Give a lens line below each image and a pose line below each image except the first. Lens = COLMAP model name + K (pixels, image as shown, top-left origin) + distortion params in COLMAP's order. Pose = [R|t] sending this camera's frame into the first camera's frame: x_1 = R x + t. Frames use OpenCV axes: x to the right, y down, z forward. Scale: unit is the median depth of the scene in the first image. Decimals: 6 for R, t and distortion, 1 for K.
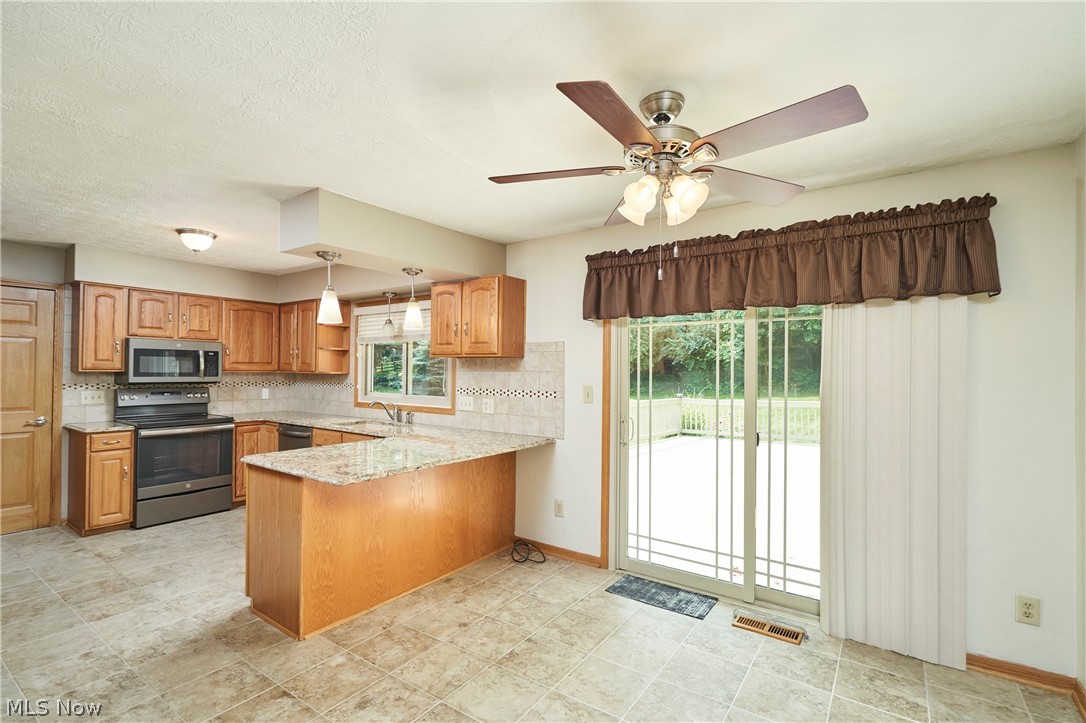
lens RADIAL K [[503.1, 0, 543.9], [0, 503.1, 362.9], [0, 0, 1]] dist [0.011315, -0.000028]
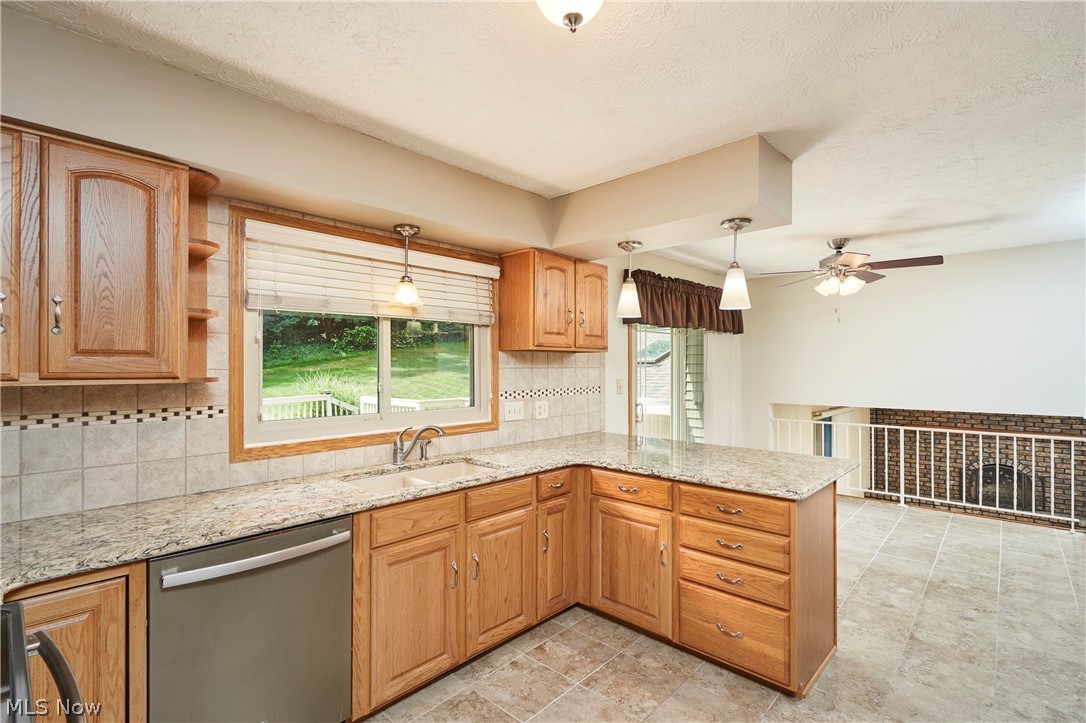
lens RADIAL K [[503.1, 0, 542.3], [0, 503.1, 367.1], [0, 0, 1]] dist [0.011315, -0.000028]
pose [[0.127382, -0.011070, 0.991792, -0.902804], [-0.012201, 0.999845, 0.012727, 0.004192], [-0.991779, -0.013722, 0.127227, 0.862375]]
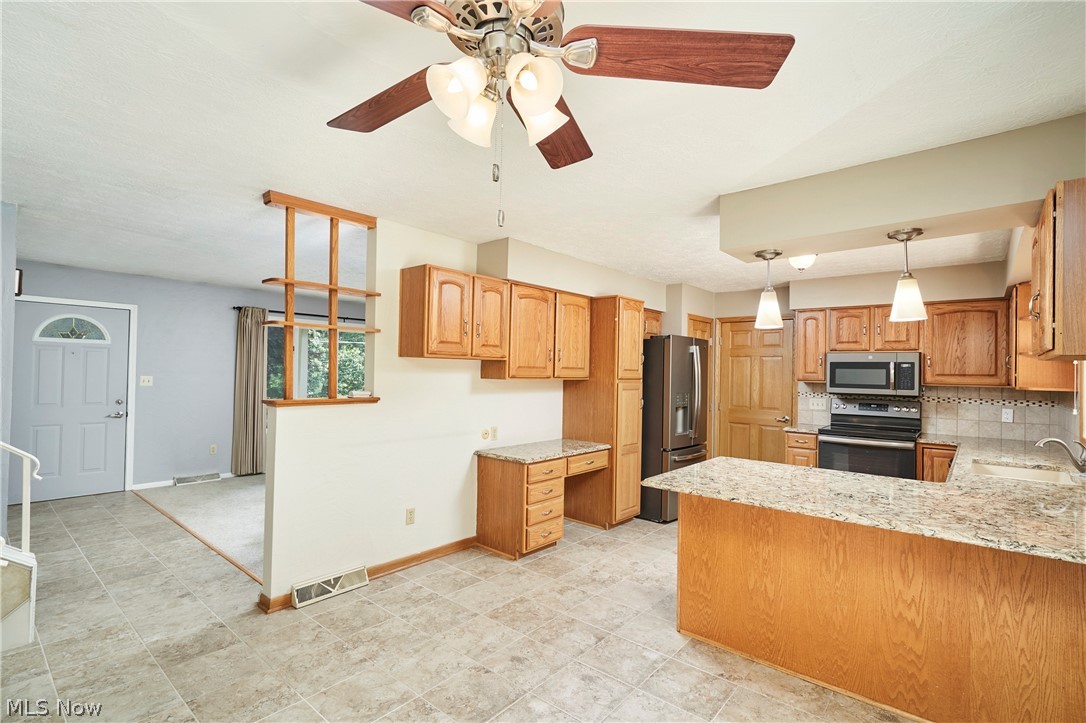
lens RADIAL K [[503.1, 0, 542.6], [0, 503.1, 362.9], [0, 0, 1]] dist [0.011315, -0.000028]
pose [[-0.081782, -0.031175, -0.996163, 0.371741], [-0.004031, 0.999513, -0.030949, 0.010988], [0.996642, 0.001484, -0.081868, 0.480222]]
